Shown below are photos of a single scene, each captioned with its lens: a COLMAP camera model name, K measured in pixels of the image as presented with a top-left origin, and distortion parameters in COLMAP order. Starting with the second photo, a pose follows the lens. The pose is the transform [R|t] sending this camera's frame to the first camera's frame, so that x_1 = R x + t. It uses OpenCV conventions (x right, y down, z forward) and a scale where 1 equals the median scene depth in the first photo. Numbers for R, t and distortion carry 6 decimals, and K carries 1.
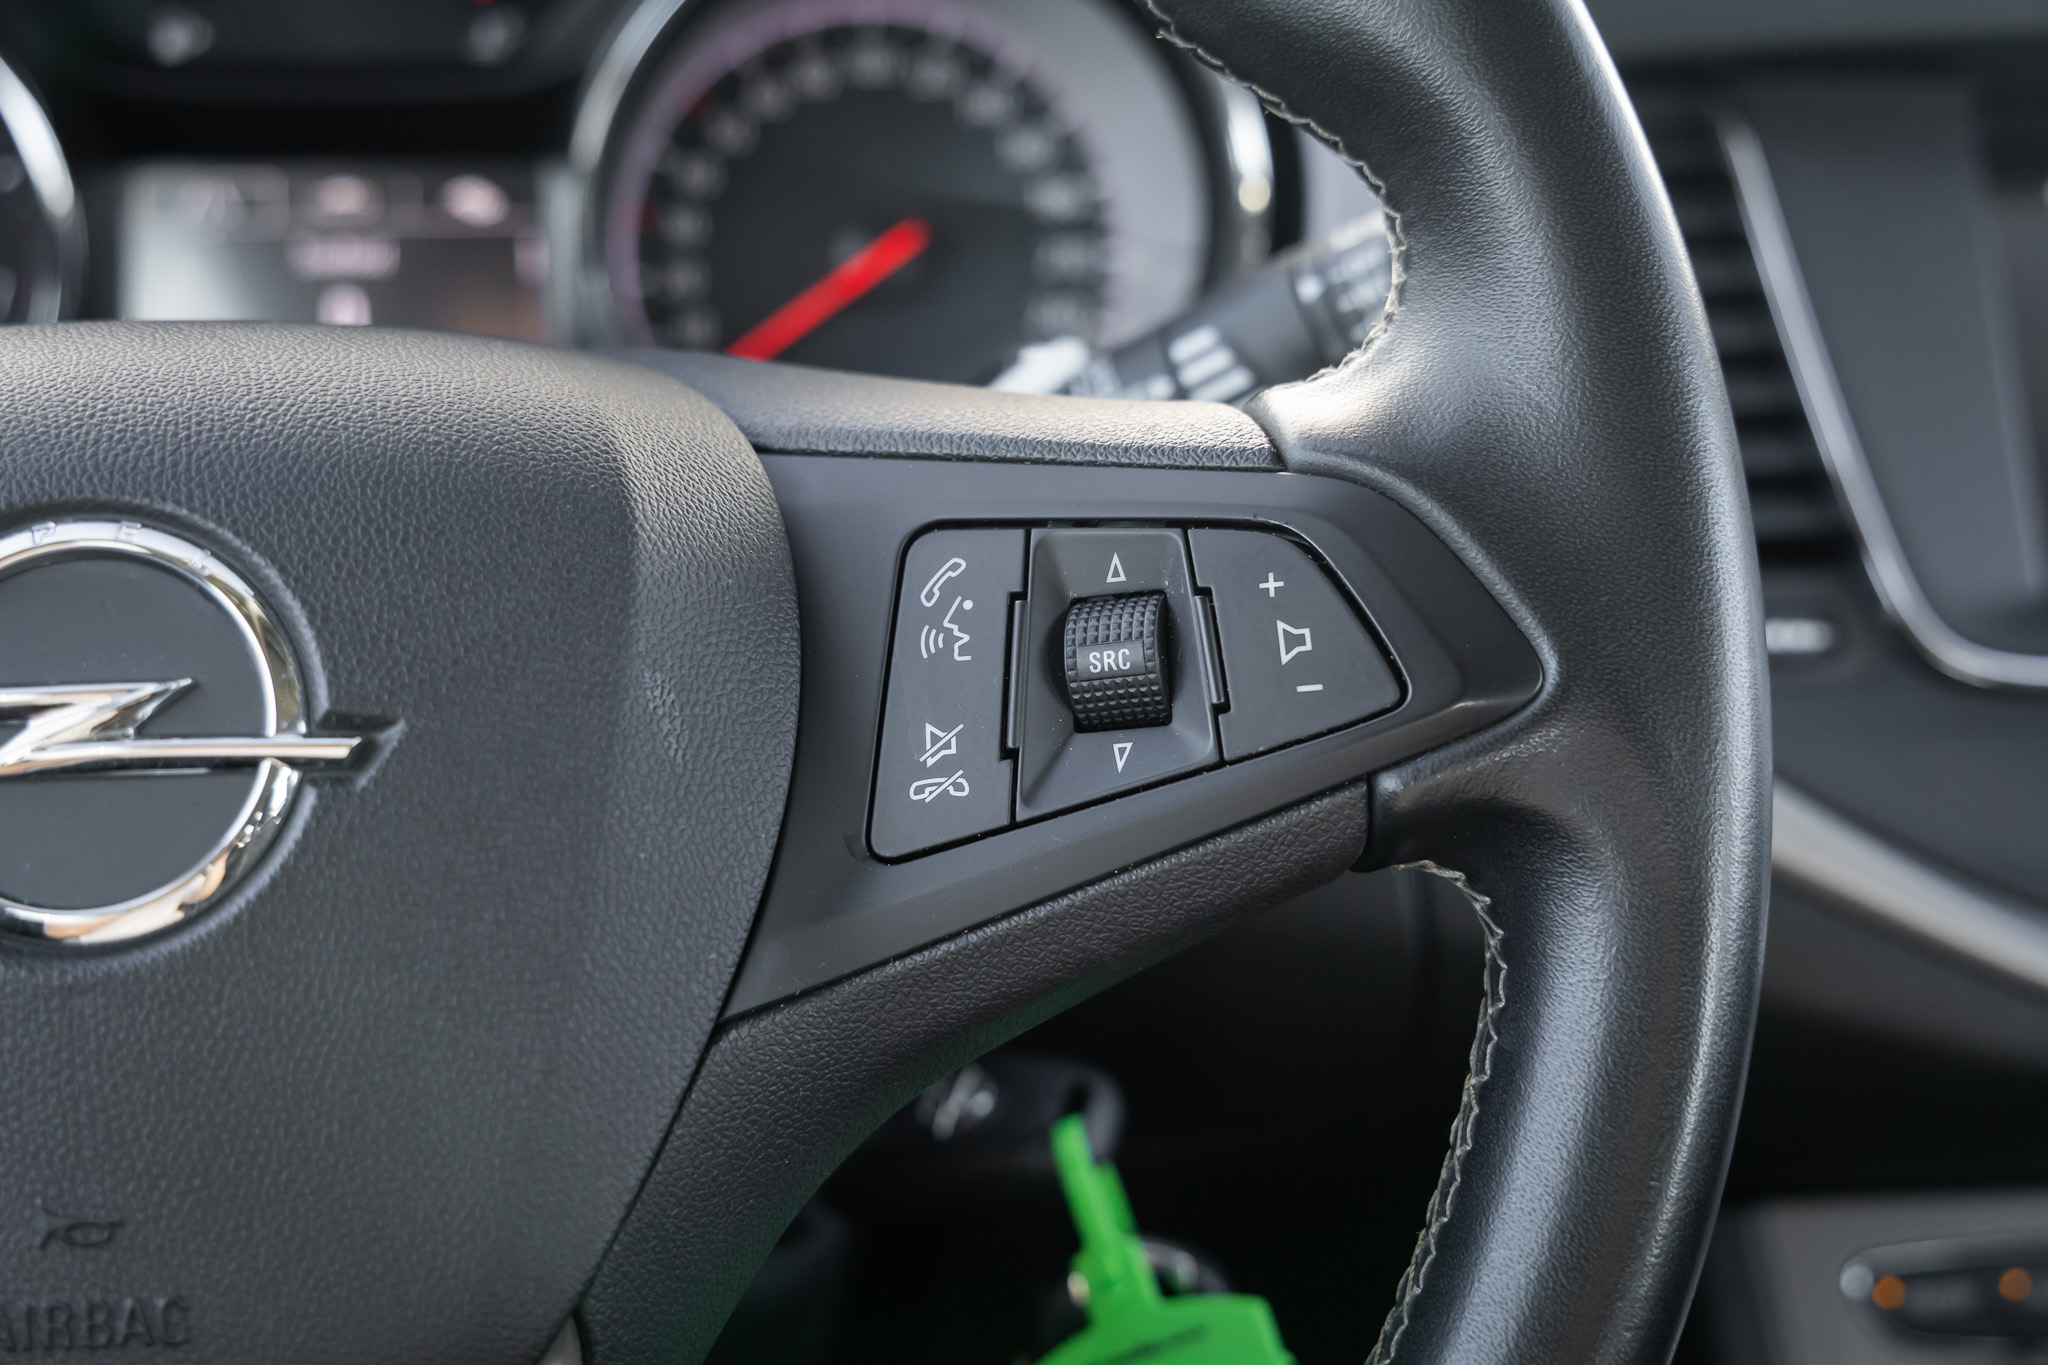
lens RADIAL K [[3185.2, 0, 1030.5], [0, 3185.2, 679.4], [0, 0, 1]] dist [0.033465, 0.000000]
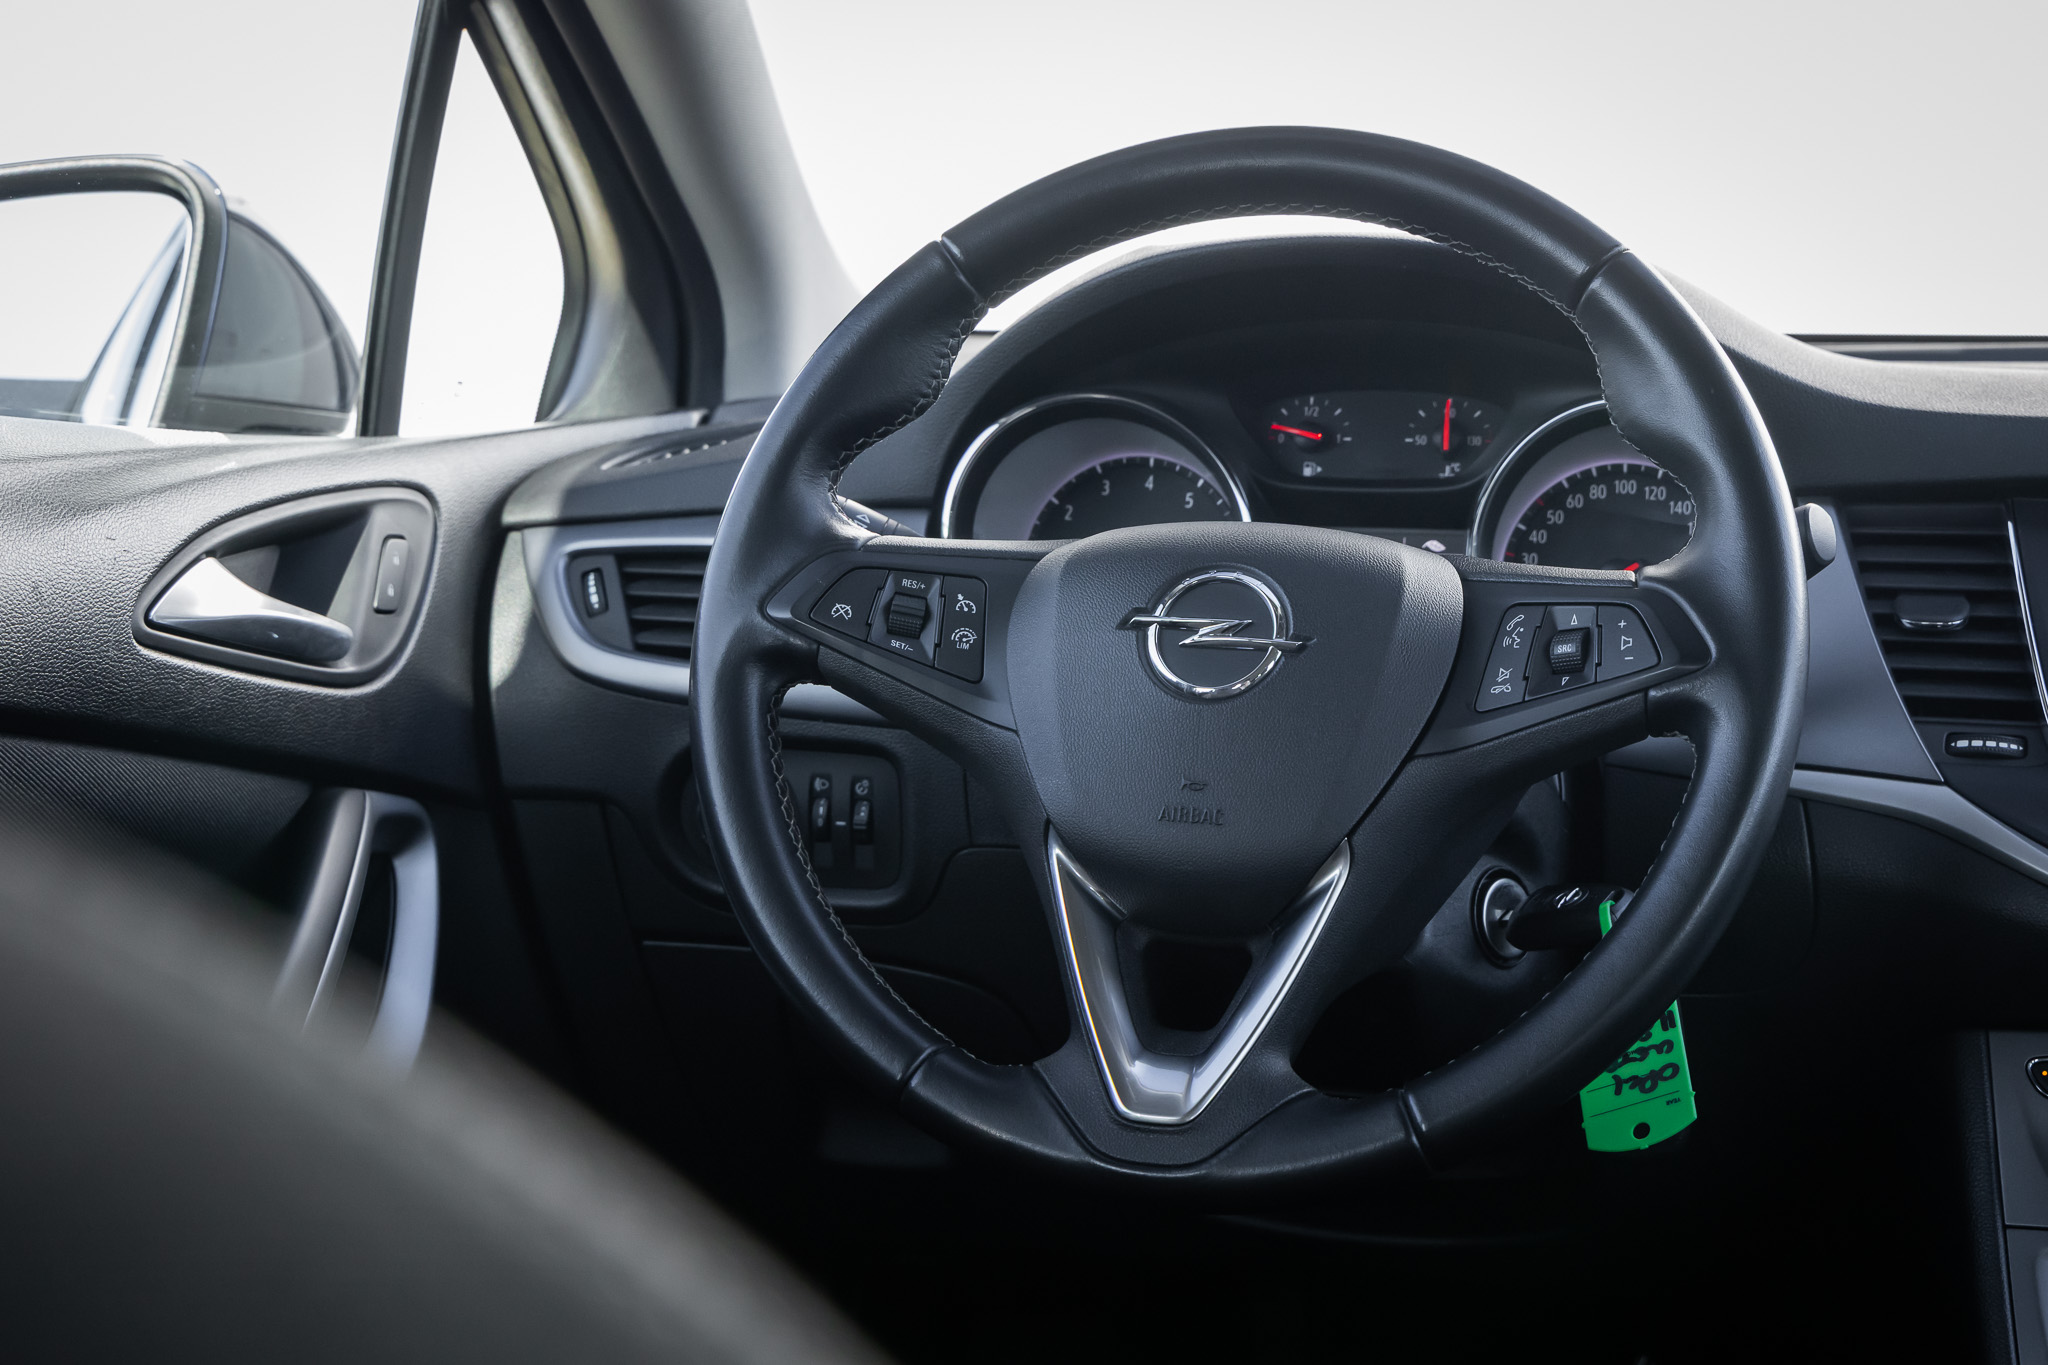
lens RADIAL K [[3234.0, 0, 1036.2], [0, 3234.0, 662.0], [0, 0, 1]] dist [0.000858, 0.000000]
pose [[0.926256, 0.064126, -0.371400, 0.650097], [-0.132931, 0.977677, -0.162718, 0.529480], [0.352675, 0.200089, 0.914103, -1.762510]]
